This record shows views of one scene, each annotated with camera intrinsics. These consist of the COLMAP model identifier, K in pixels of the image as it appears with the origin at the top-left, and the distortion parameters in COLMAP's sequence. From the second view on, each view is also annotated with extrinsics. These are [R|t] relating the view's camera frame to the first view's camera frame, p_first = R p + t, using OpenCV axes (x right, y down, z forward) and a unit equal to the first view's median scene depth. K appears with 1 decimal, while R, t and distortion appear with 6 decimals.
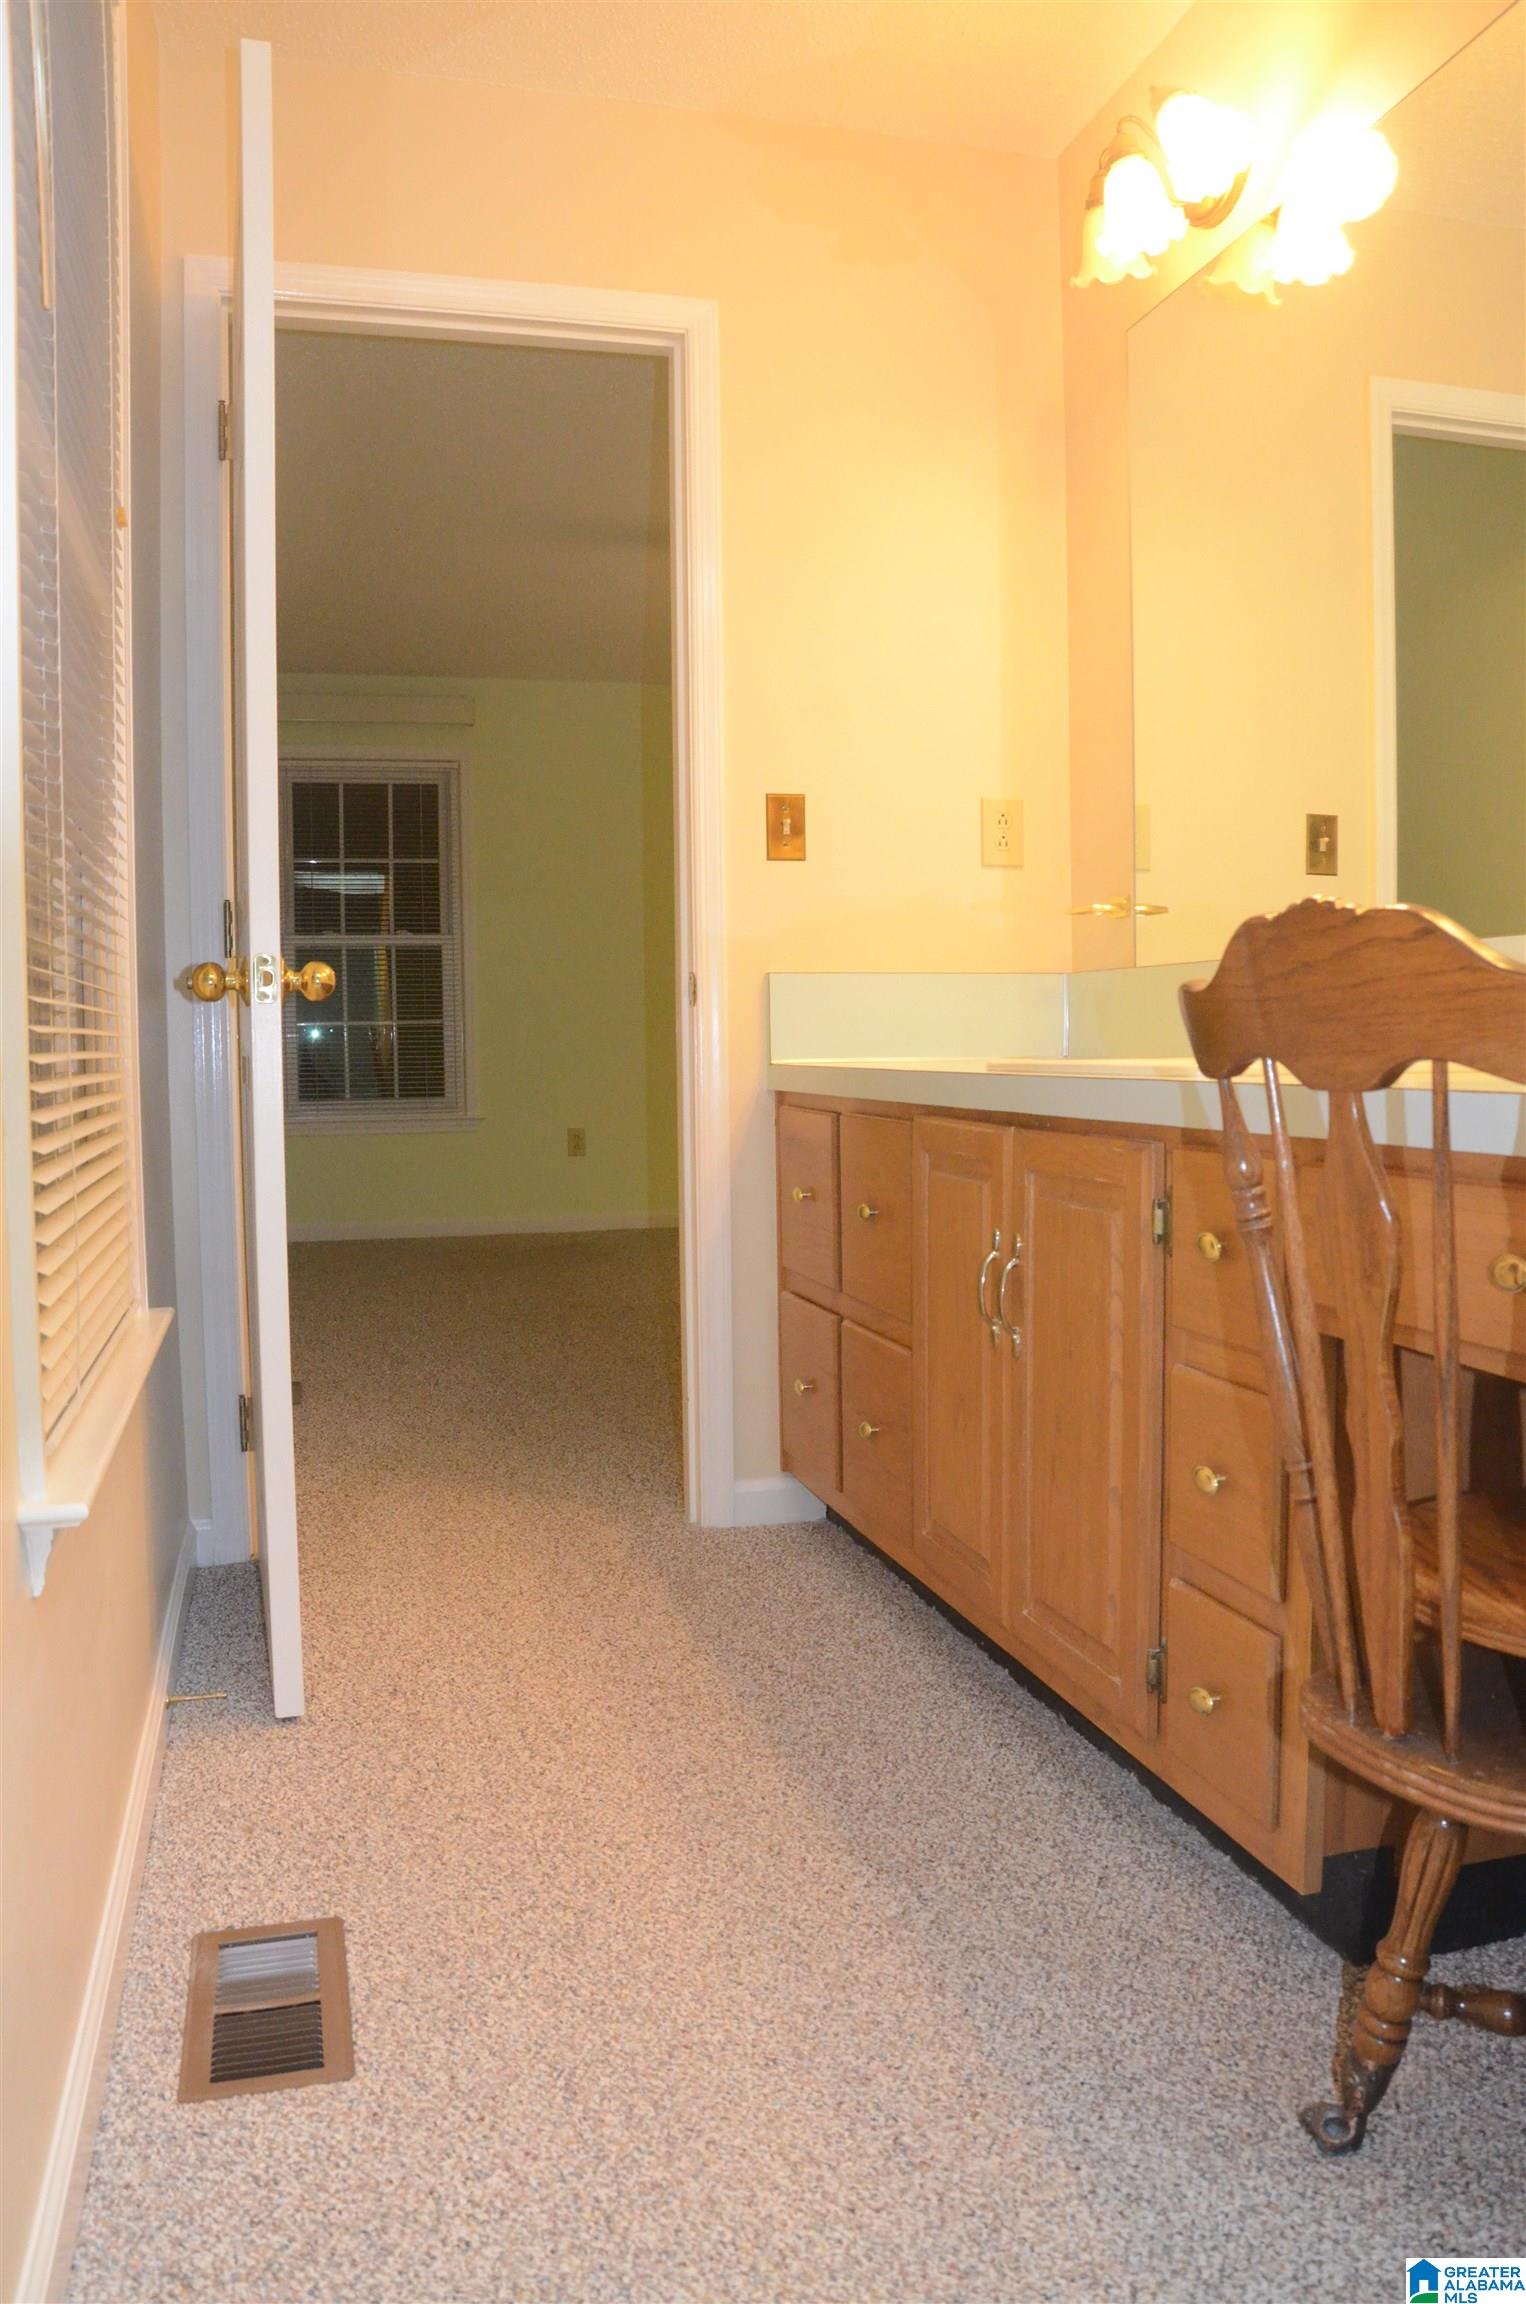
lens RADIAL K [[1796.4, 0, 763.0], [0, 1796.4, 1152.0], [0, 0, 1]] dist [-0.158890, 0.126279]
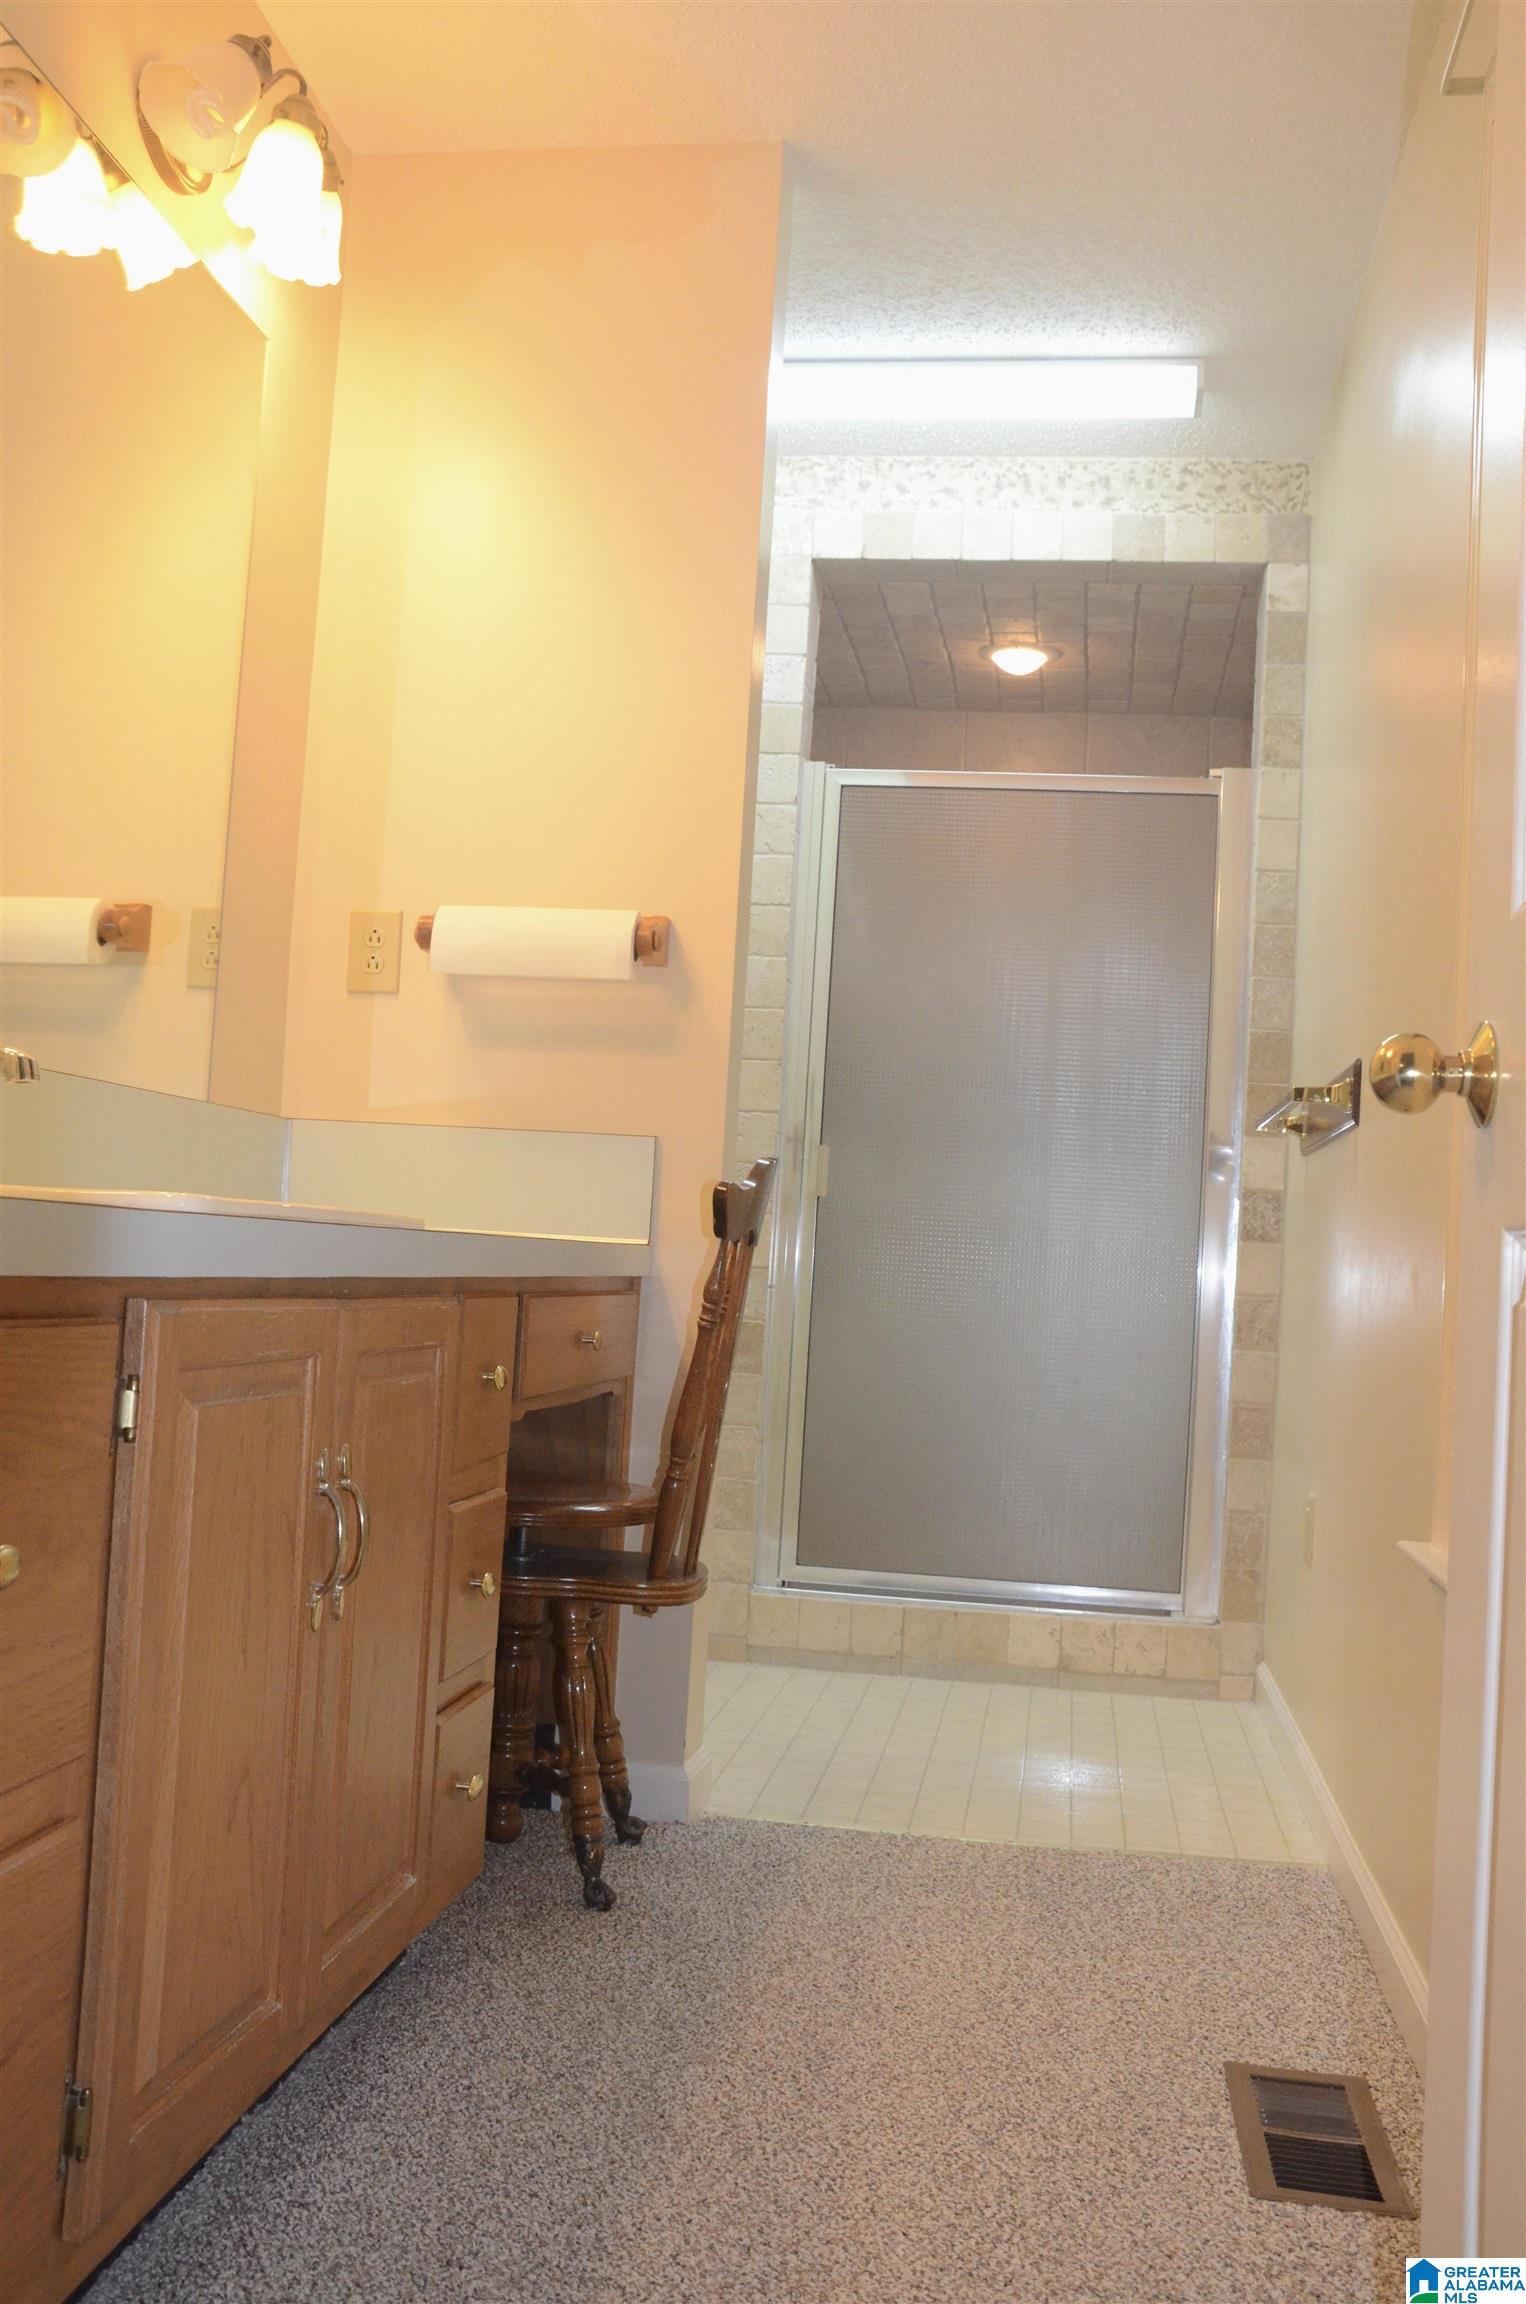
lens RADIAL K [[2069.2, 0, 763.0], [0, 2069.2, 1152.0], [0, 0, 1]] dist [0.000537, 0.001095]
pose [[-0.919990, -0.019914, 0.391435, -0.416414], [-0.022367, 0.999748, -0.001708, -0.092235], [-0.391303, -0.010327, -0.920204, 2.084075]]
